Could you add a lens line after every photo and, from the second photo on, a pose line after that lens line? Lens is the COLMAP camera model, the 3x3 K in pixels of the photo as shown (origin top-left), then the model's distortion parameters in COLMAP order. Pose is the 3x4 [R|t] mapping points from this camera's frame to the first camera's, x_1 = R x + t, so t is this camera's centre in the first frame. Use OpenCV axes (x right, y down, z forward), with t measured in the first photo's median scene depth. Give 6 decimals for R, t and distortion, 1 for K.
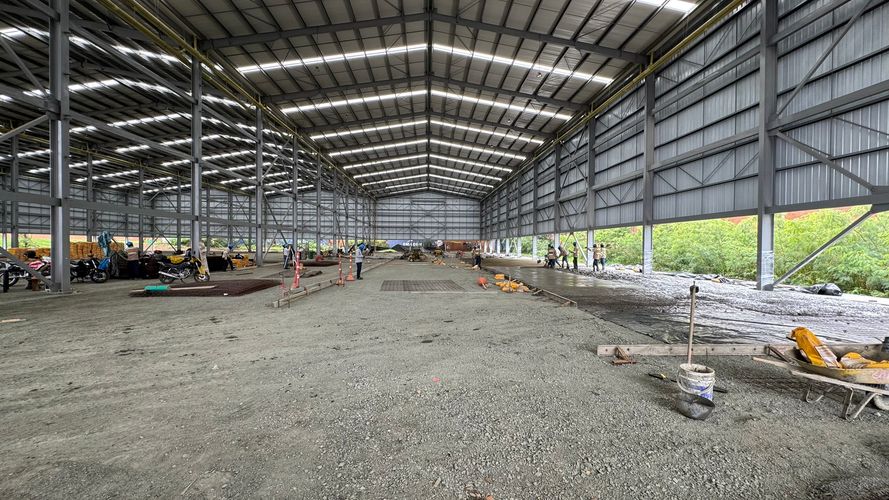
lens RADIAL K [[356.9, 0, 441.2], [0, 356.9, 251.2], [0, 0, 1]] dist [-0.000451, 0.000079]
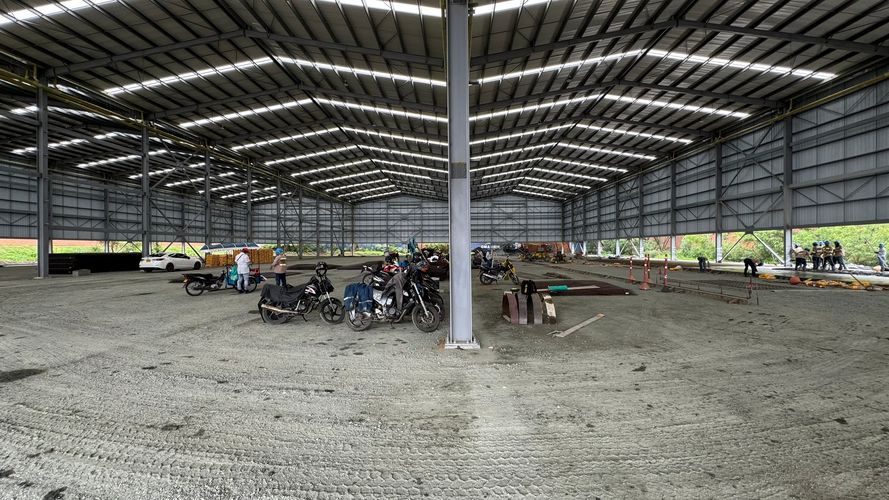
lens RADIAL K [[356.0, 0, 444.2], [0, 356.0, 251.8], [0, 0, 1]] dist [0.000809, 0.000516]
pose [[0.997392, -0.014047, -0.070794, -0.418635], [0.013635, 0.999887, -0.006306, -0.002374], [0.070875, 0.005325, 0.997471, -0.042114]]
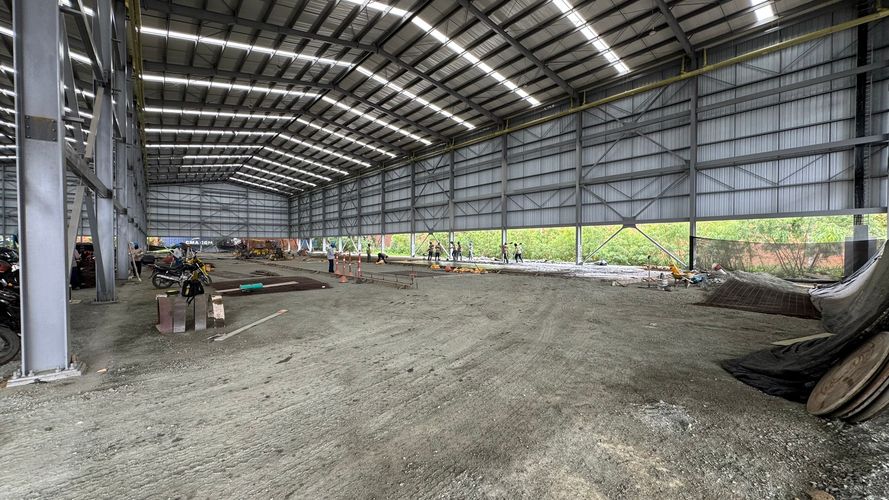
lens RADIAL K [[356.0, 0, 444.2], [0, 356.0, 251.8], [0, 0, 1]] dist [0.000809, 0.000516]
pose [[0.797275, -0.018955, 0.603318, -0.382184], [0.014290, 0.999819, 0.012527, -0.000214], [-0.603447, -0.001366, 0.797402, -0.050195]]
